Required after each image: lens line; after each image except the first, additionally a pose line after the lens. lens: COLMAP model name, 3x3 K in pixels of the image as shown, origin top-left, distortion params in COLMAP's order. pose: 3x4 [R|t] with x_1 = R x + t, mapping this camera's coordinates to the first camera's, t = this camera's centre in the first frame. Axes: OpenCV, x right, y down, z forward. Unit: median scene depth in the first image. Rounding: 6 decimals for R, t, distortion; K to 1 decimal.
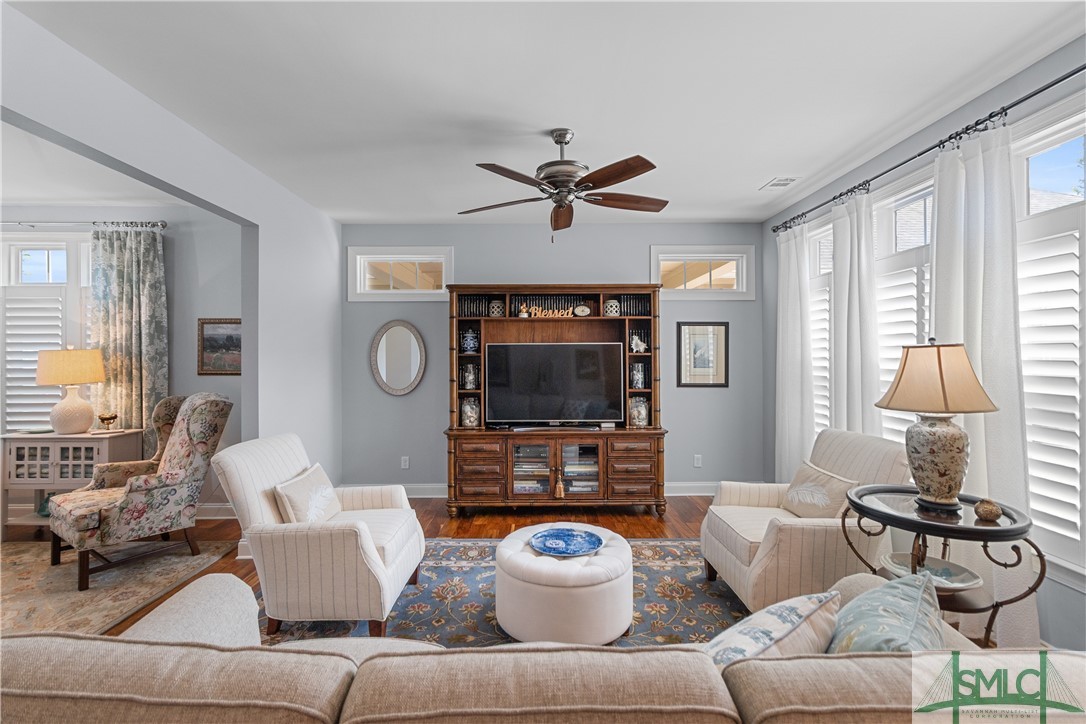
lens RADIAL K [[502.0, 0, 542.1], [0, 502.0, 353.1], [0, 0, 1]] dist [0.003365, -0.000229]
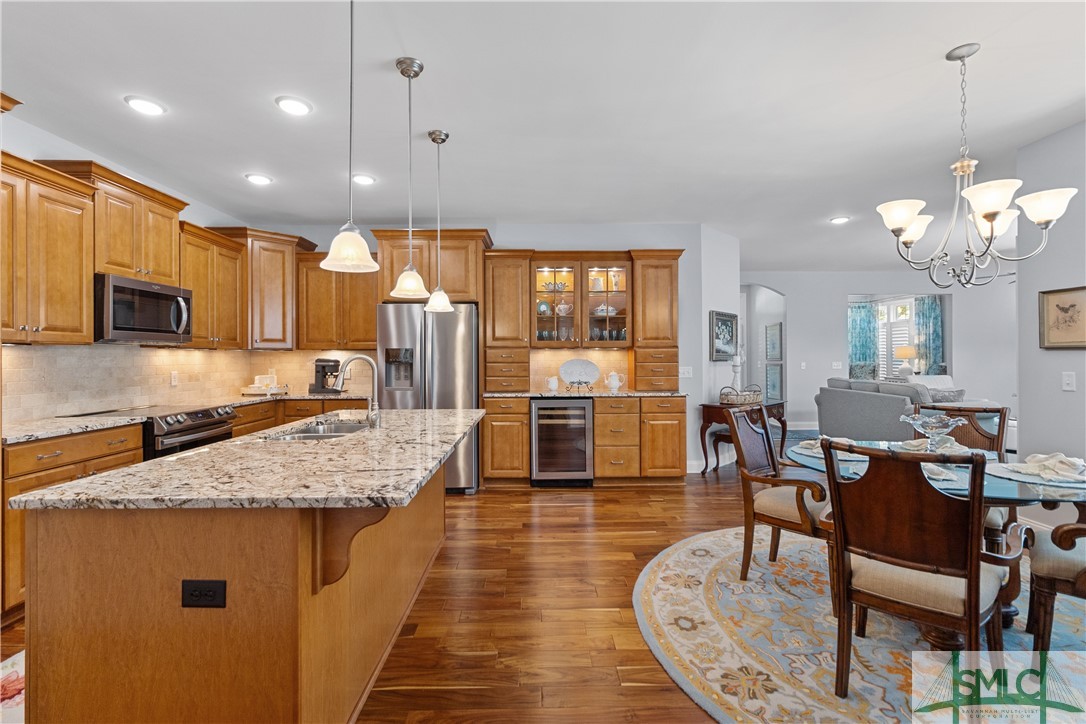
lens RADIAL K [[502.0, 0, 544.3], [0, 502.0, 355.2], [0, 0, 1]] dist [0.003365, -0.000229]
pose [[0.012181, 0.001524, -0.999925, 1.518463], [0.008285, 0.999964, 0.001625, 0.020429], [0.999891, -0.008304, 0.012168, -0.833986]]
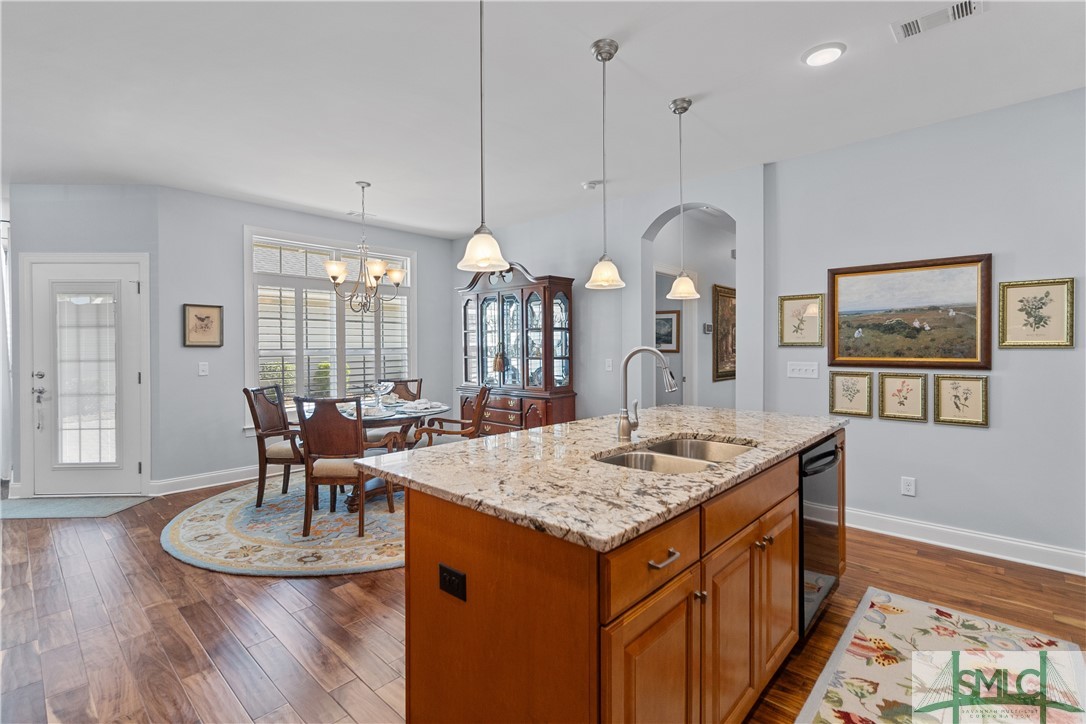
lens RADIAL K [[502.0, 0, 535.7], [0, 502.0, 349.3], [0, 0, 1]] dist [0.003365, -0.000229]
pose [[0.689701, -0.000160, 0.724094, 0.493189], [-0.001687, 0.999997, 0.001828, 0.021546], [-0.724092, -0.002482, 0.689699, -1.304818]]
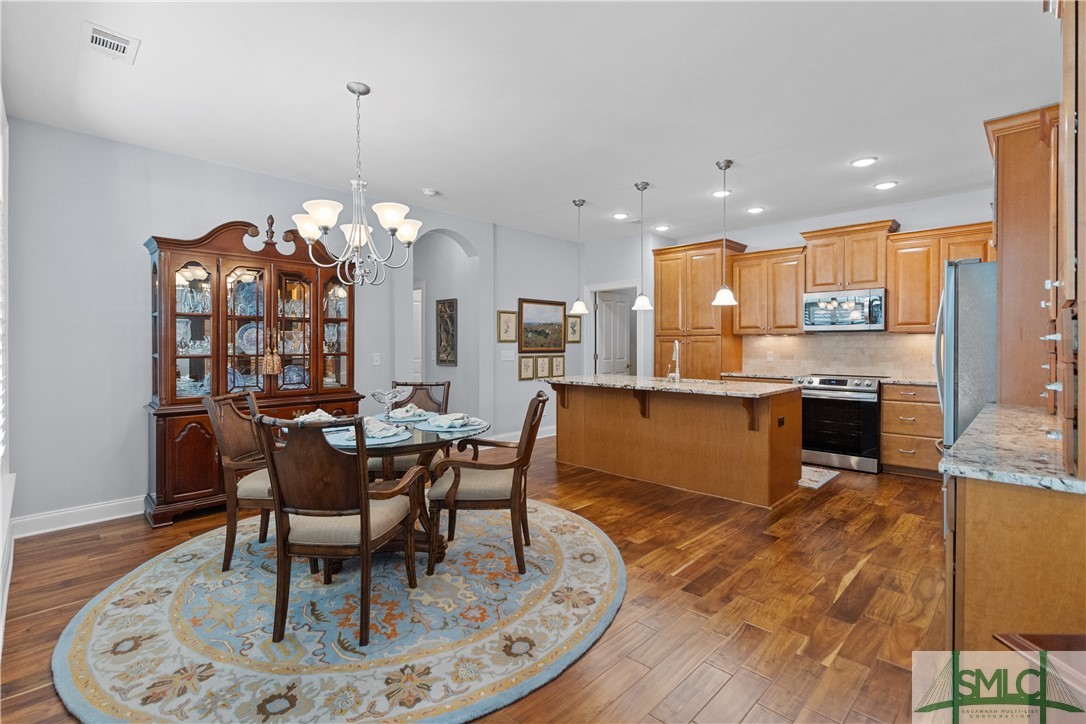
lens RADIAL K [[502.0, 0, 538.6], [0, 502.0, 348.8], [0, 0, 1]] dist [0.003365, -0.000229]
pose [[-0.706405, -0.002155, 0.707804, 0.352950], [0.002103, 0.999985, 0.005144, 0.030510], [-0.707805, 0.005123, -0.706390, -0.076592]]
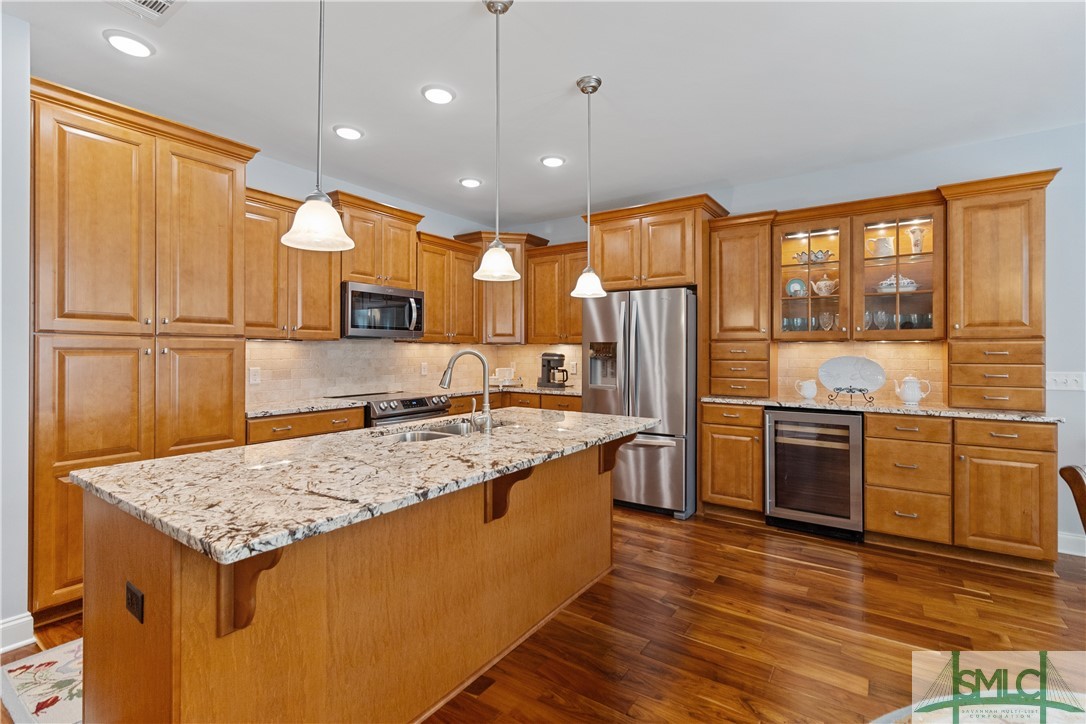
lens RADIAL K [[502.0, 0, 539.0], [0, 502.0, 349.9], [0, 0, 1]] dist [0.003365, -0.000229]
pose [[-0.572980, 0.001435, -0.819568, 1.311253], [0.003807, 0.999992, -0.000911, 0.020426], [0.819560, -0.003642, -0.572982, -0.678513]]
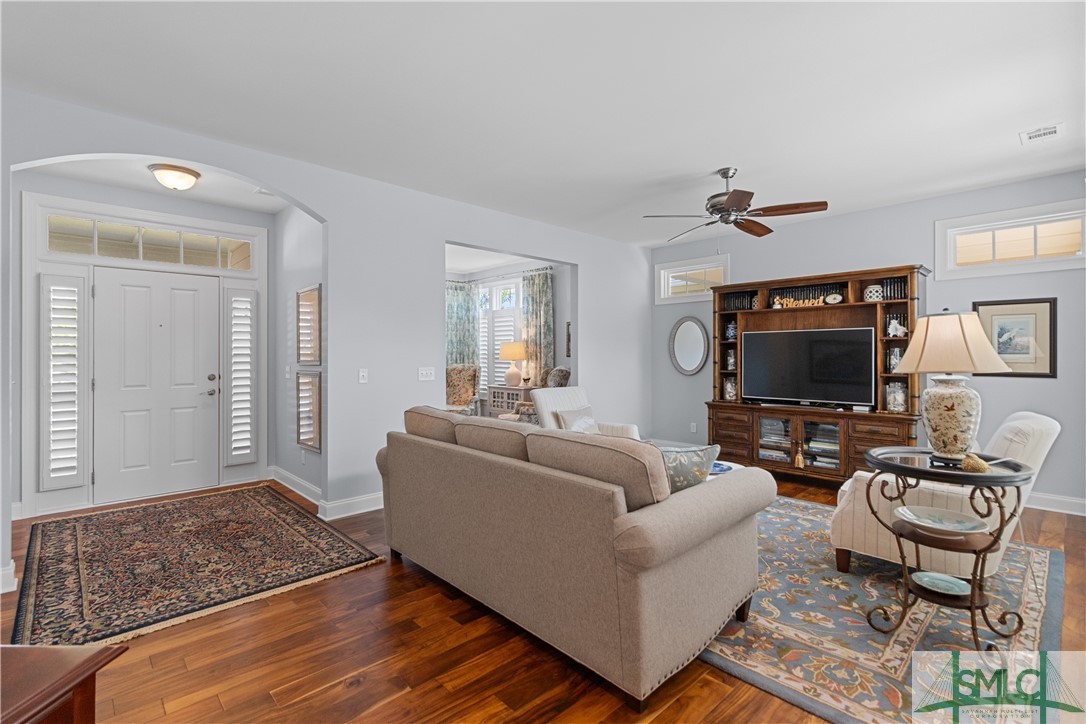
lens RADIAL K [[502.0, 0, 539.8], [0, 502.0, 354.9], [0, 0, 1]] dist [0.003365, -0.000229]
pose [[0.684353, 0.002945, -0.729145, 0.451980], [0.001418, 0.999985, 0.005369, 0.029088], [0.729149, -0.004708, 0.684338, -0.185741]]
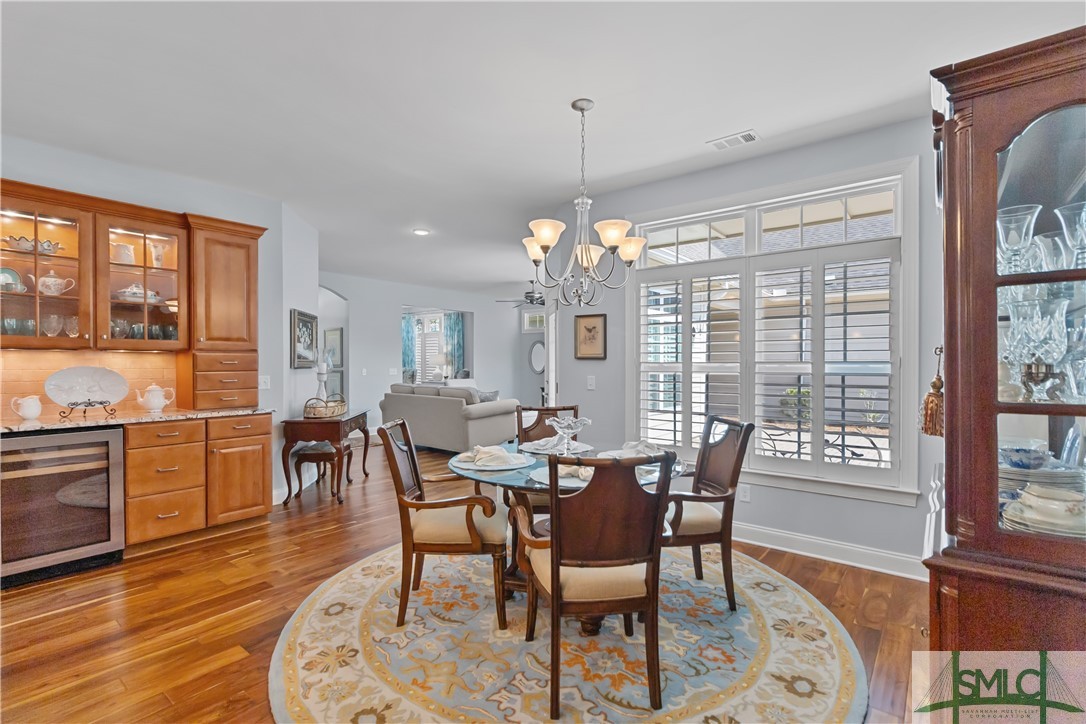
lens RADIAL K [[502.0, 0, 542.2], [0, 502.0, 367.0], [0, 0, 1]] dist [0.003365, -0.000229]
pose [[0.782038, 0.012653, -0.623103, 1.338410], [-0.003024, 0.999859, 0.016508, 0.018320], [0.623224, -0.011026, 0.781966, -0.905645]]
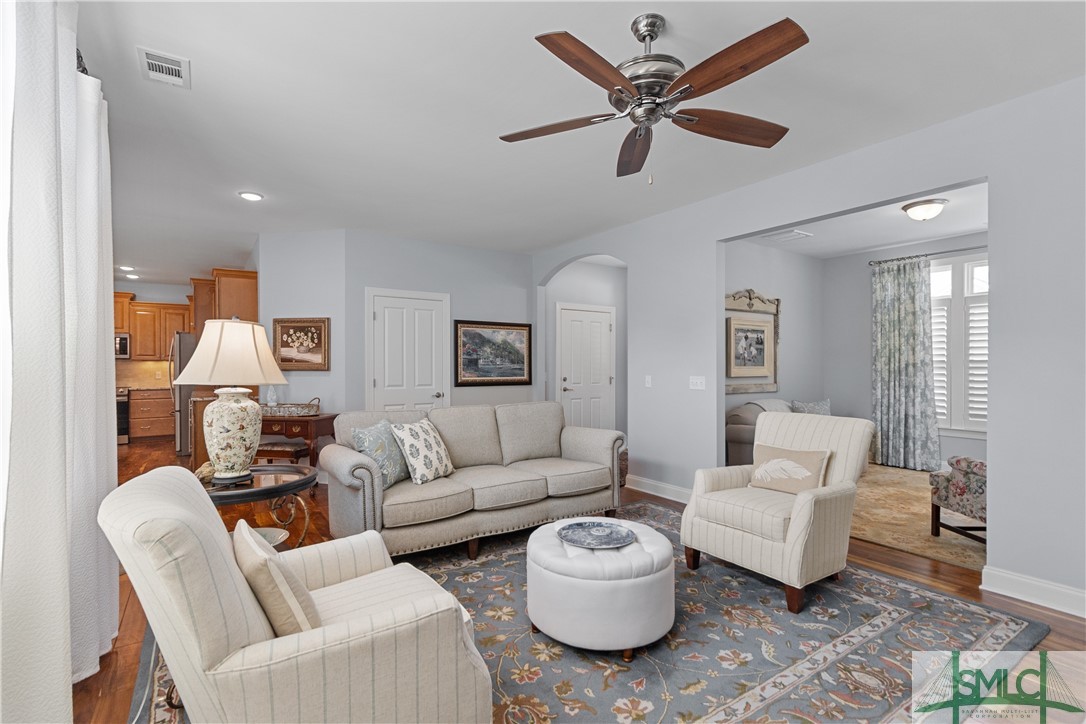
lens RADIAL K [[514.8, 0, 542.7], [0, 514.8, 365.3], [0, 0, 1]] dist [0.002271, 0.000245]
pose [[-0.832502, 0.007765, -0.553968, 0.384471], [0.008892, 0.999960, 0.000653, 0.033359], [0.553951, -0.004382, -0.832538, 1.068429]]
